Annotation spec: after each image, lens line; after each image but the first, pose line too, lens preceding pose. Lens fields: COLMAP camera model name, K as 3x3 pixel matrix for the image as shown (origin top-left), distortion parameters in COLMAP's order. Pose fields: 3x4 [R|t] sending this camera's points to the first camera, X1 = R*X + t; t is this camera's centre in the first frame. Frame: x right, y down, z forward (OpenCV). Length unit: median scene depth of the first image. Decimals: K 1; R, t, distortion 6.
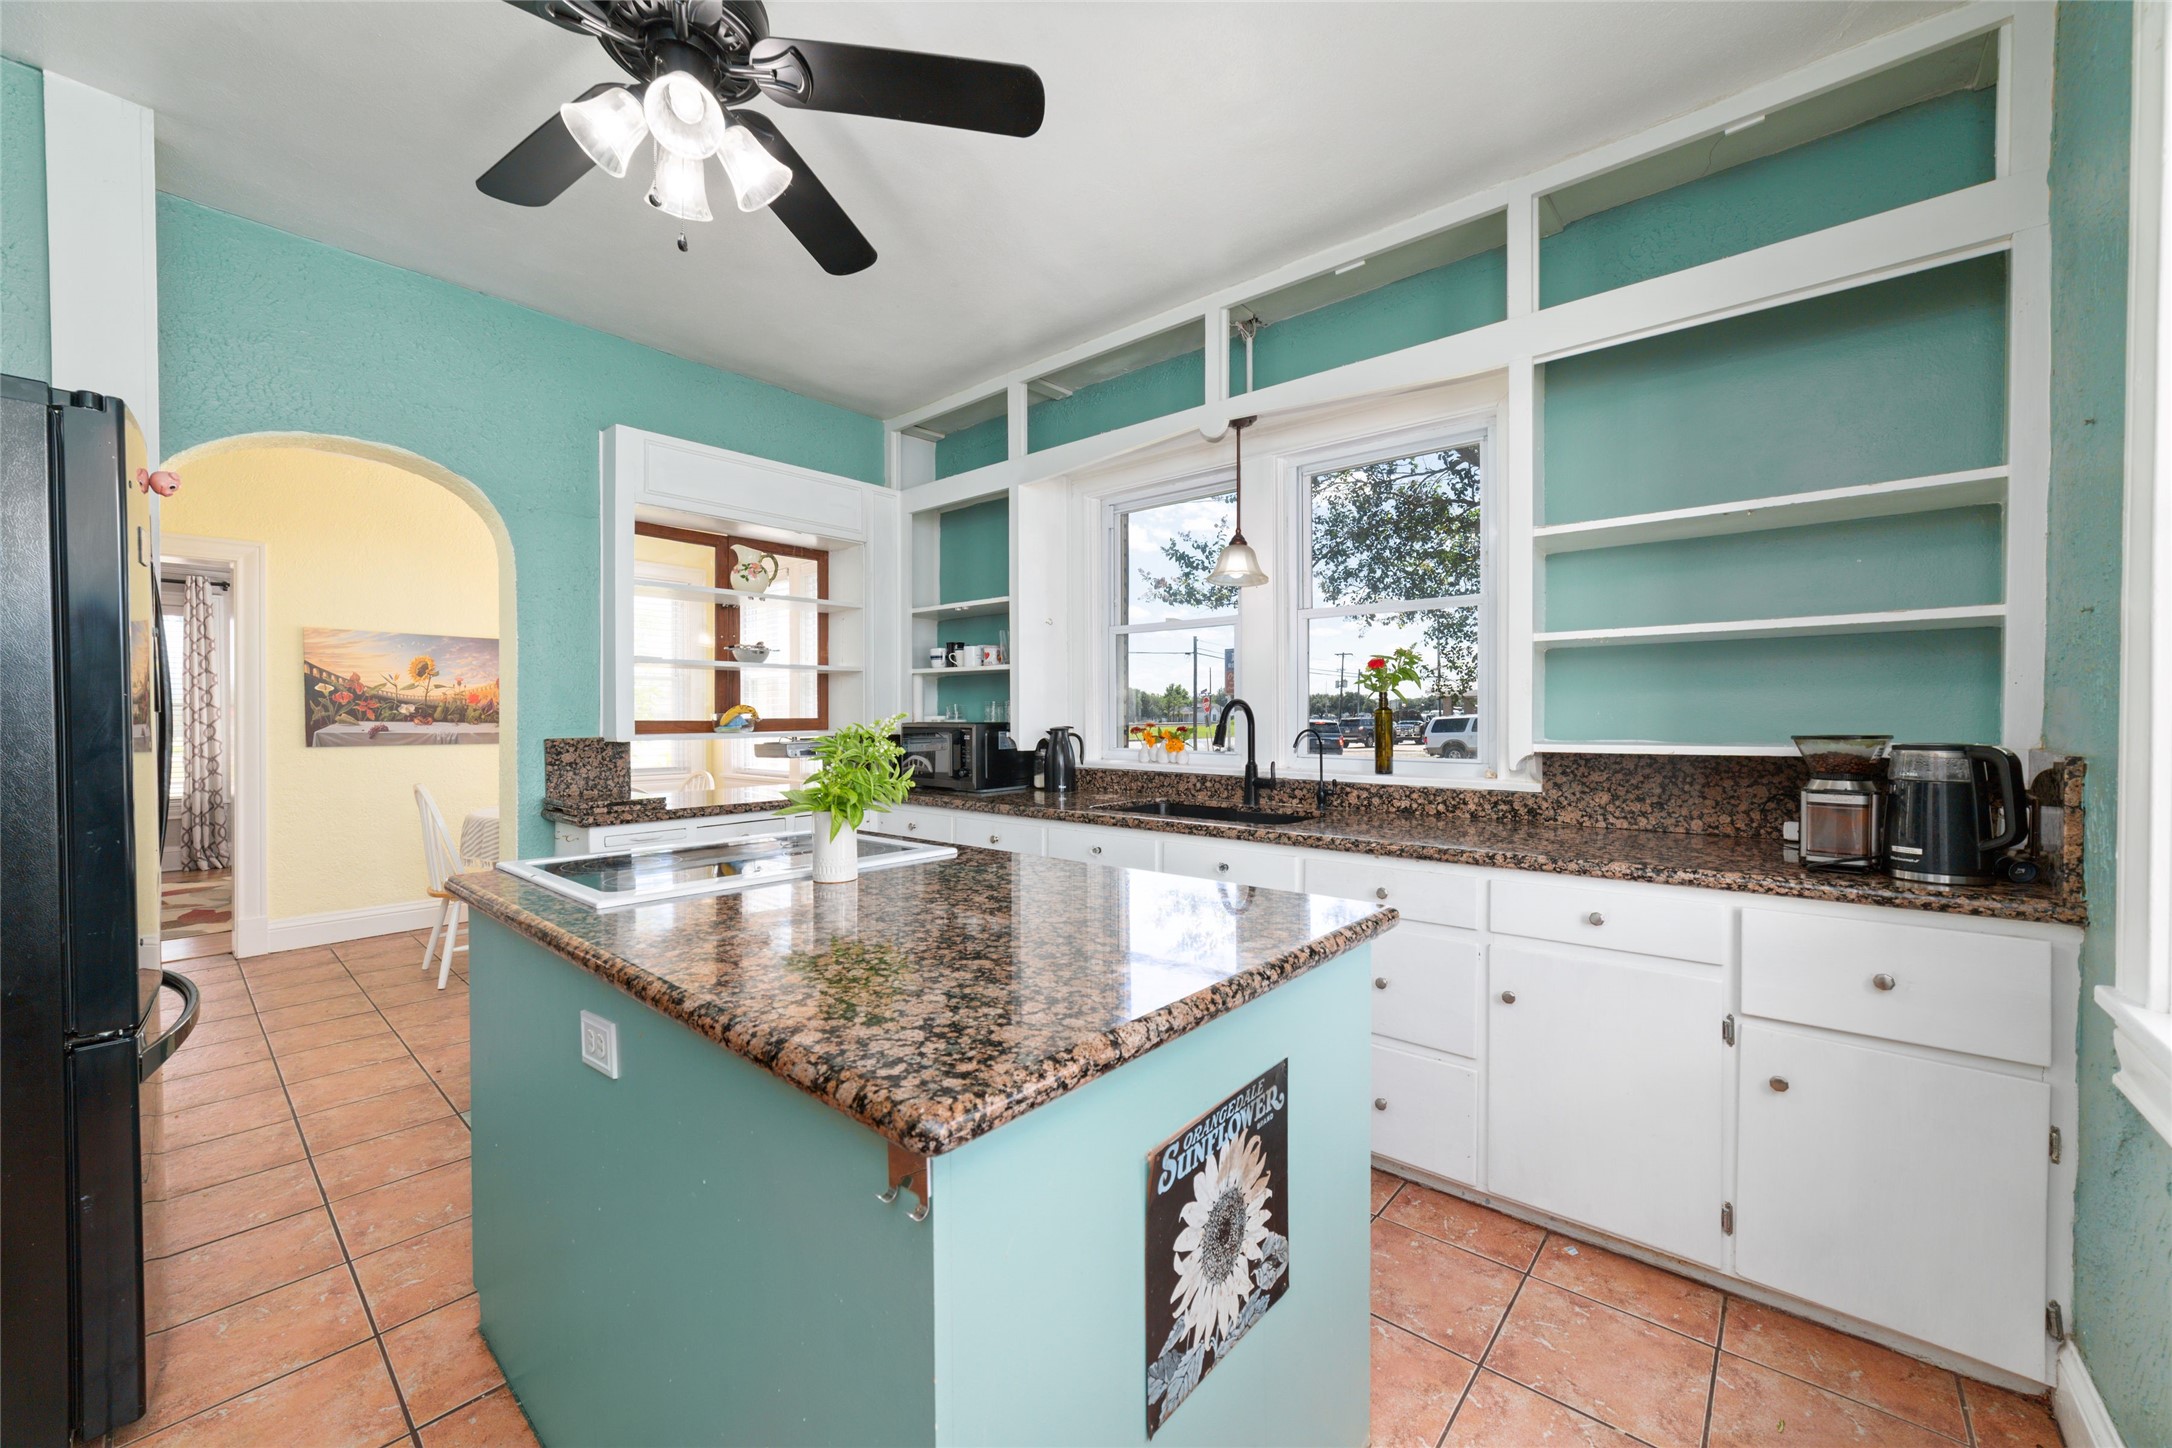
lens RADIAL K [[834.6, 0, 1095.5], [0, 834.6, 729.1], [0, 0, 1]] dist [-0.016109, 0.002695]
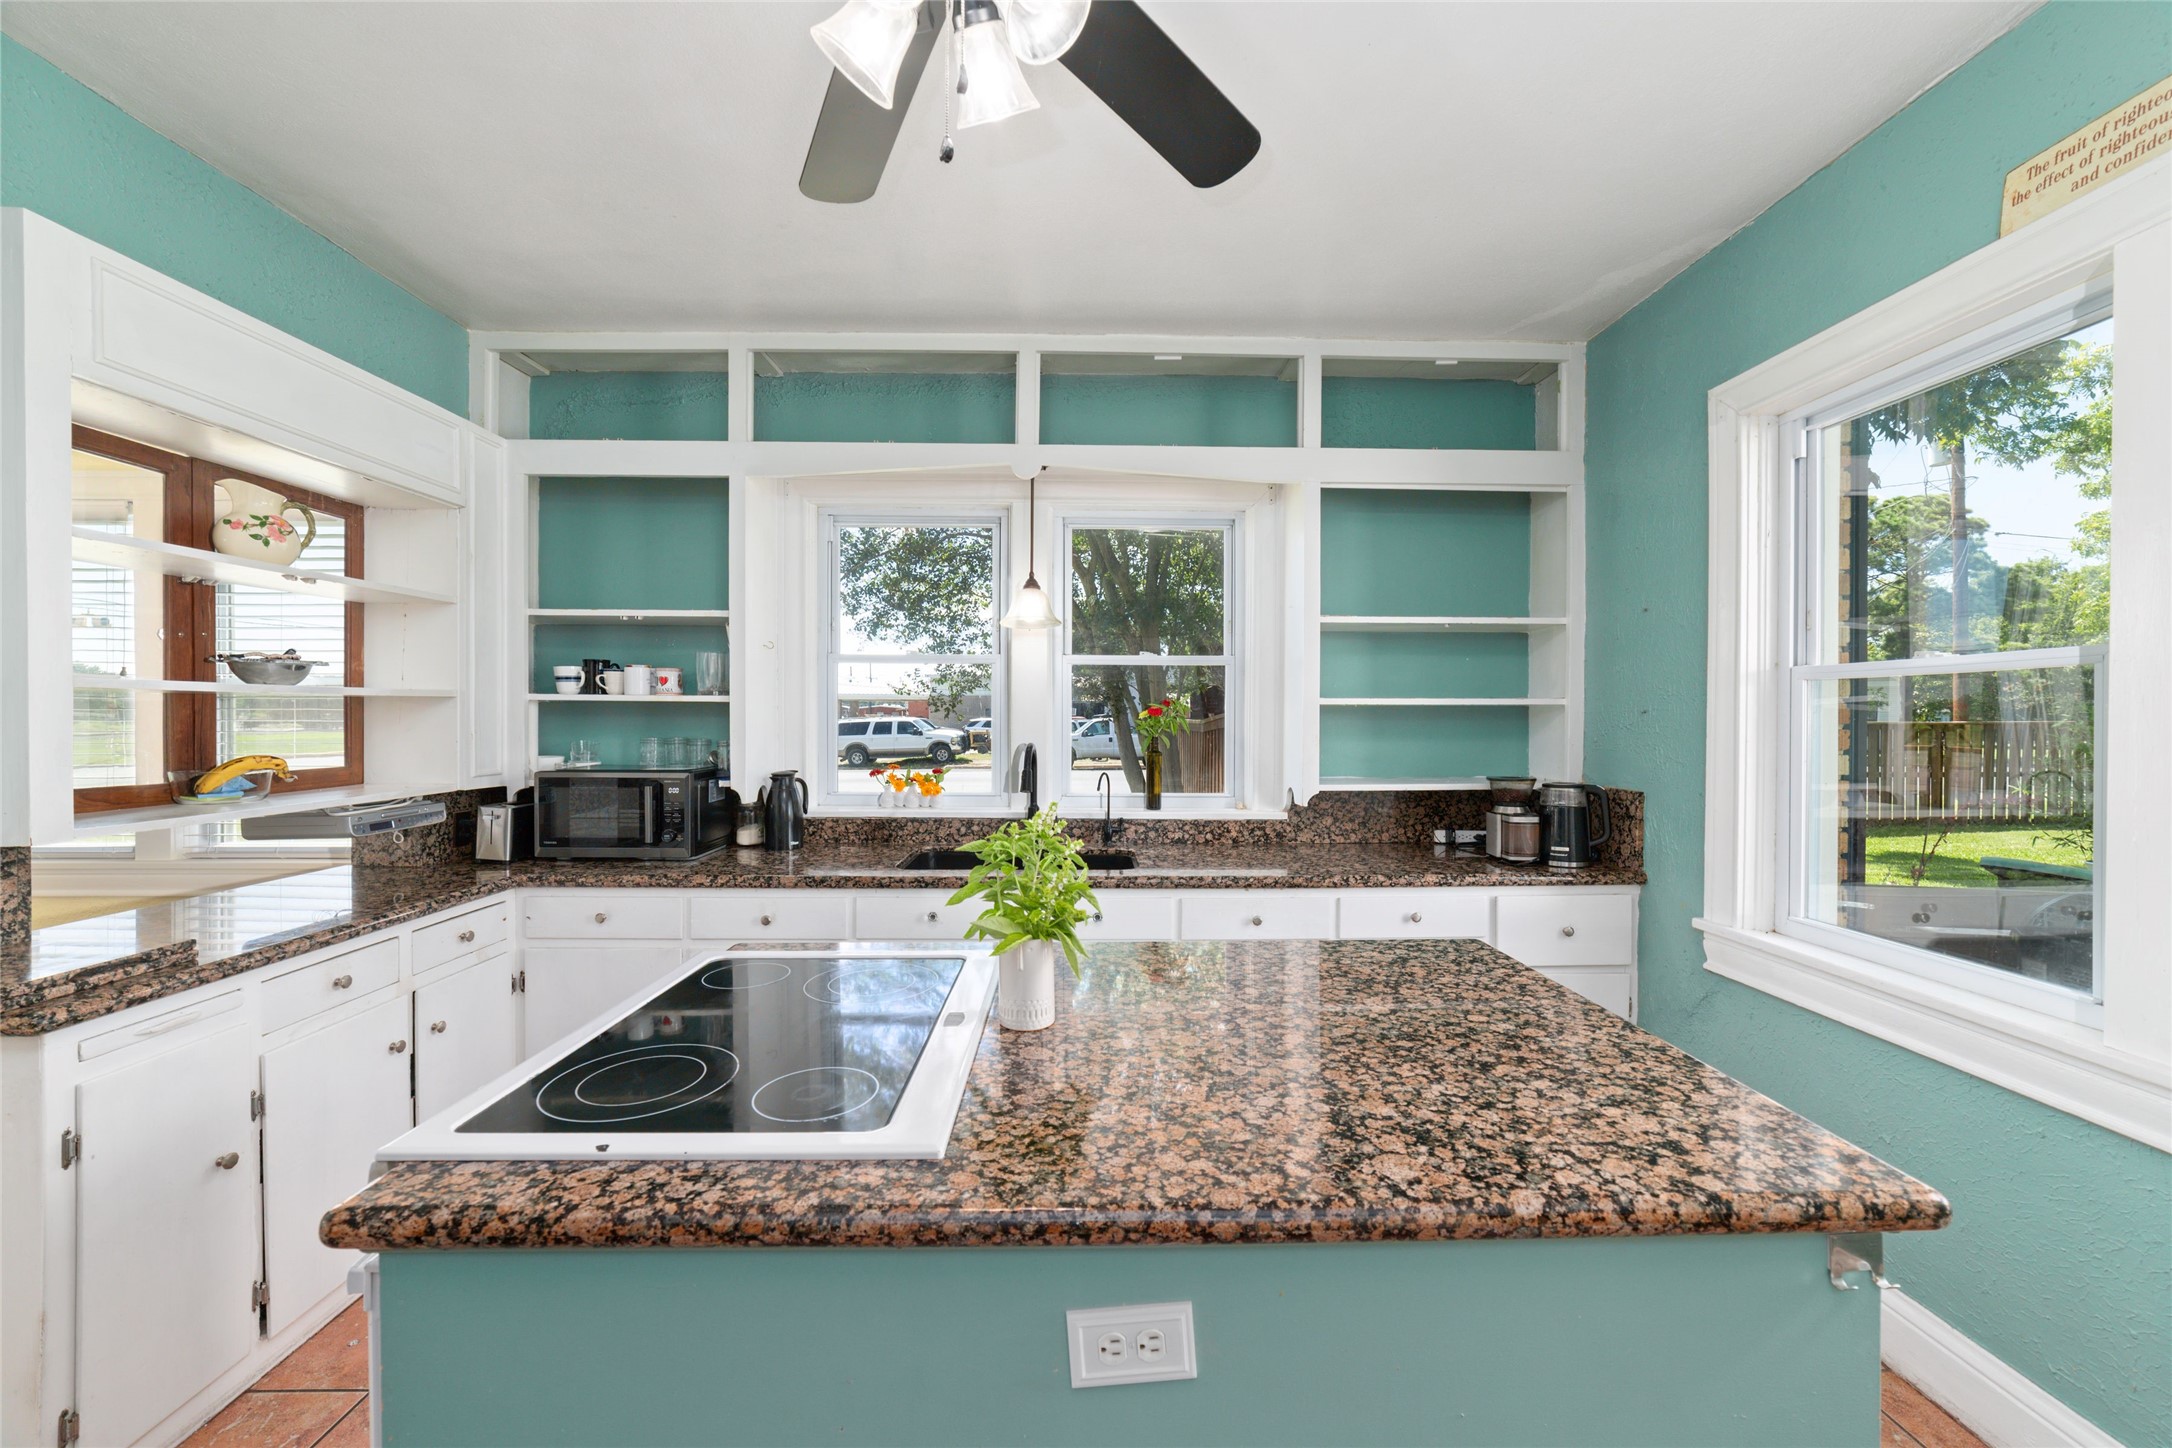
lens RADIAL K [[834.6, 0, 1085.1], [0, 834.6, 729.4], [0, 0, 1]] dist [-0.016109, 0.002695]
pose [[0.748844, -0.007495, 0.662704, -0.427193], [0.006111, 0.999972, 0.004405, -0.054470], [-0.662718, 0.000751, 0.748869, 0.197914]]
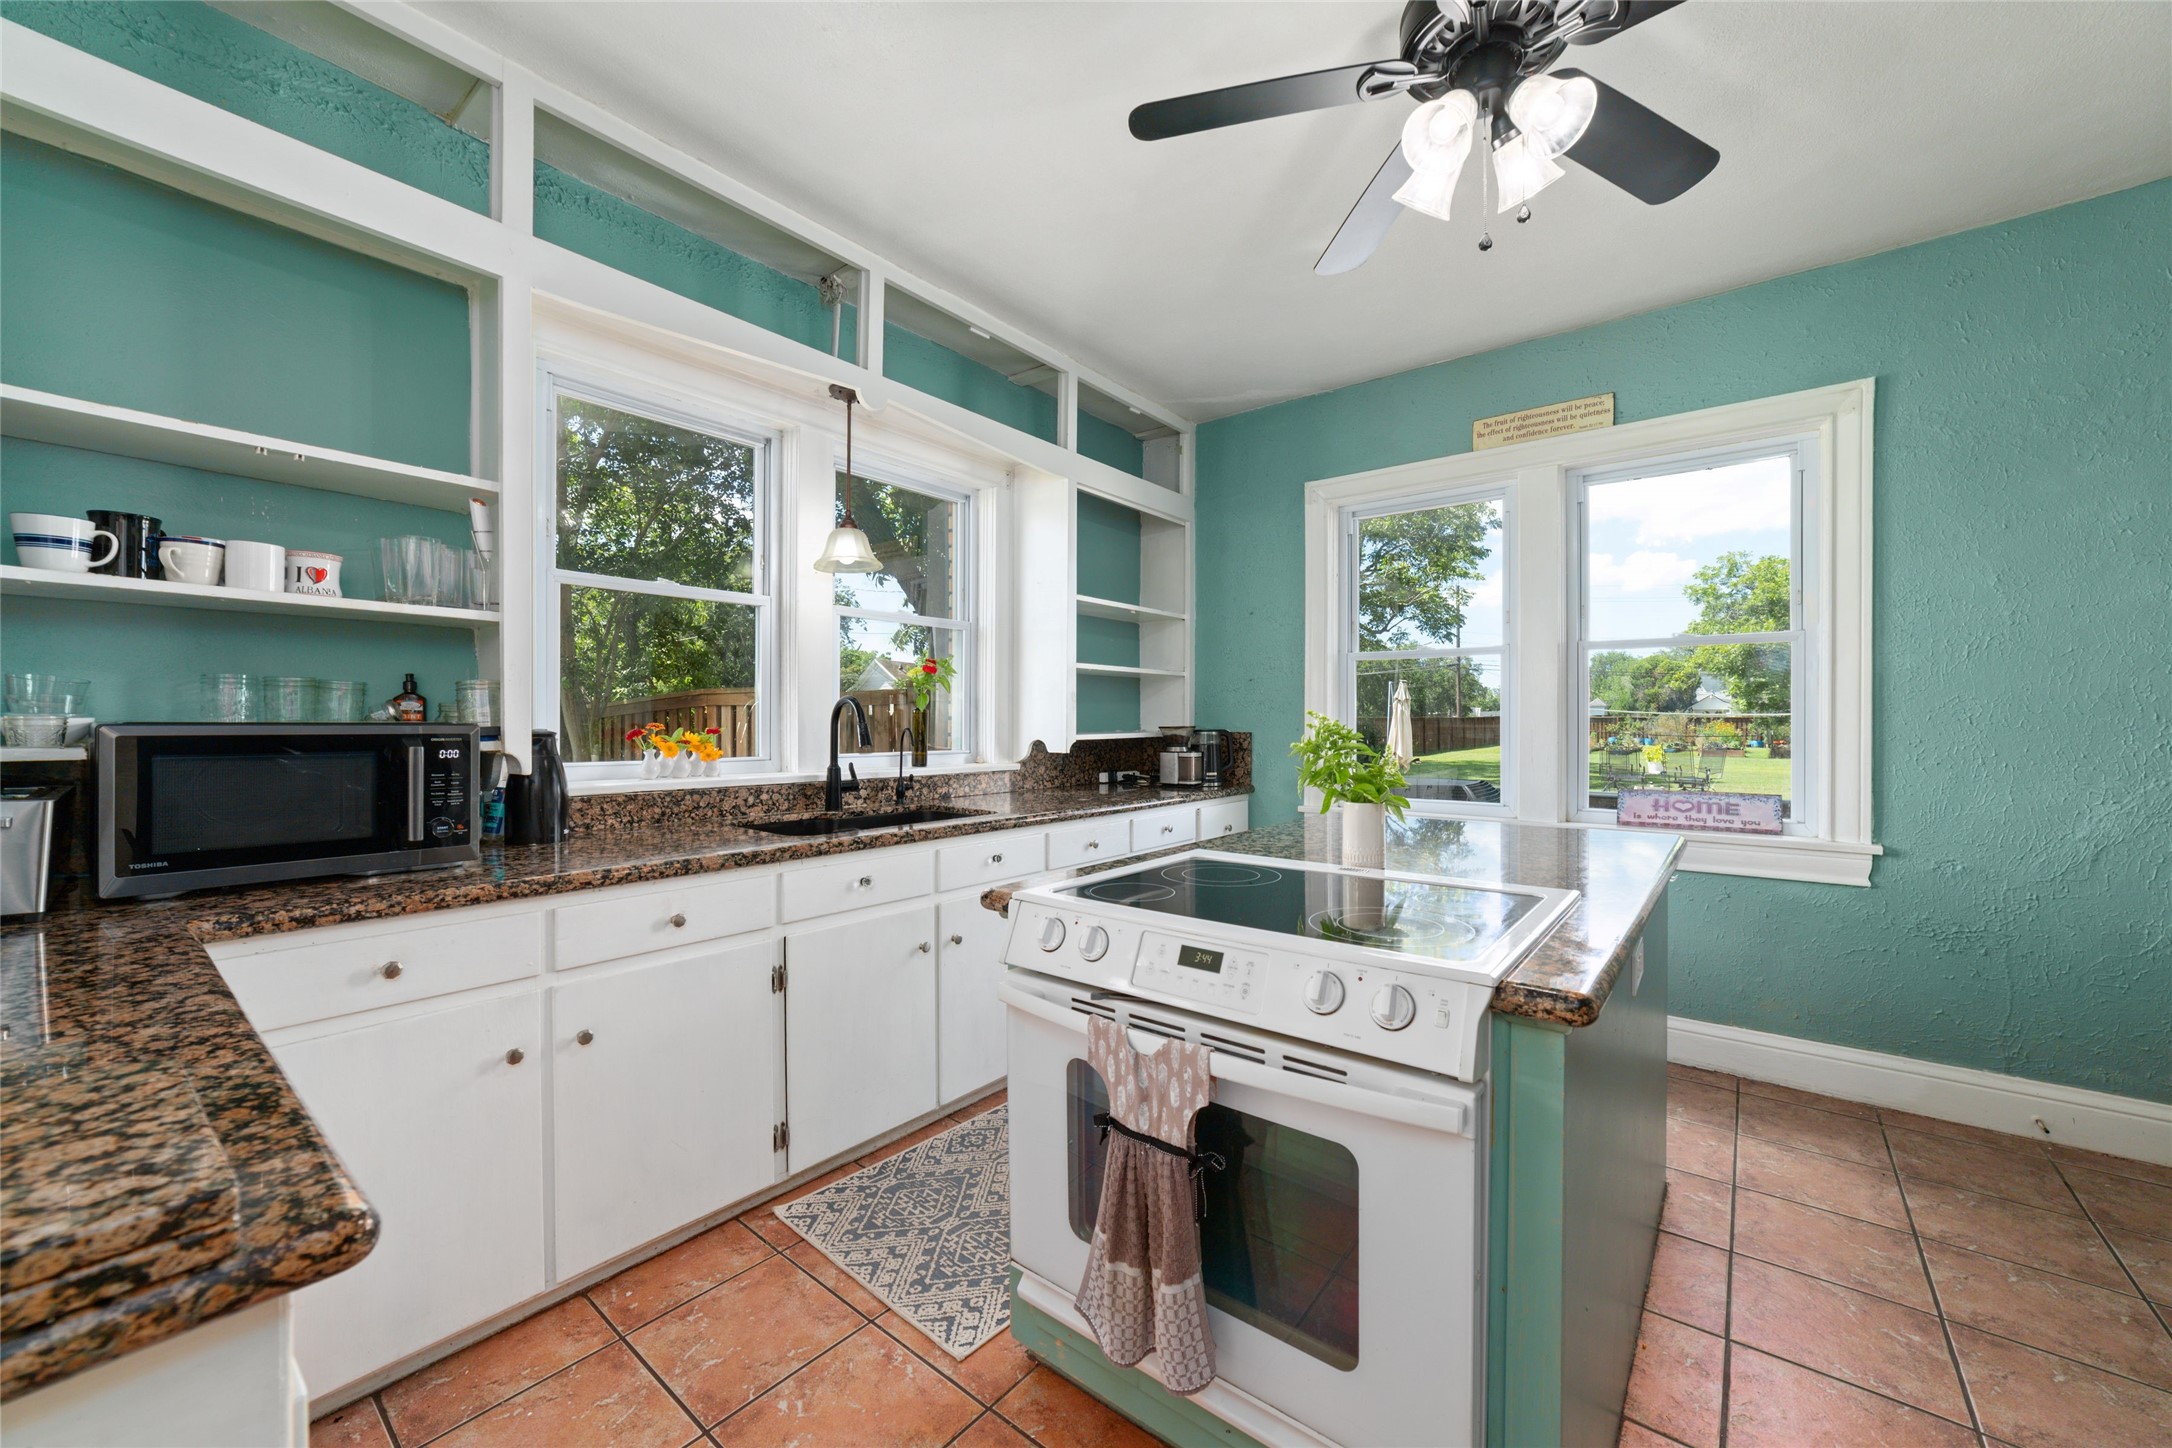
lens RADIAL K [[834.6, 0, 1103.3], [0, 834.6, 722.0], [0, 0, 1]] dist [-0.016109, 0.002695]
pose [[-0.044855, -0.003410, 0.998988, -0.725123], [0.010064, 0.999942, 0.003865, -0.007569], [-0.998943, 0.010227, -0.044818, 0.732316]]
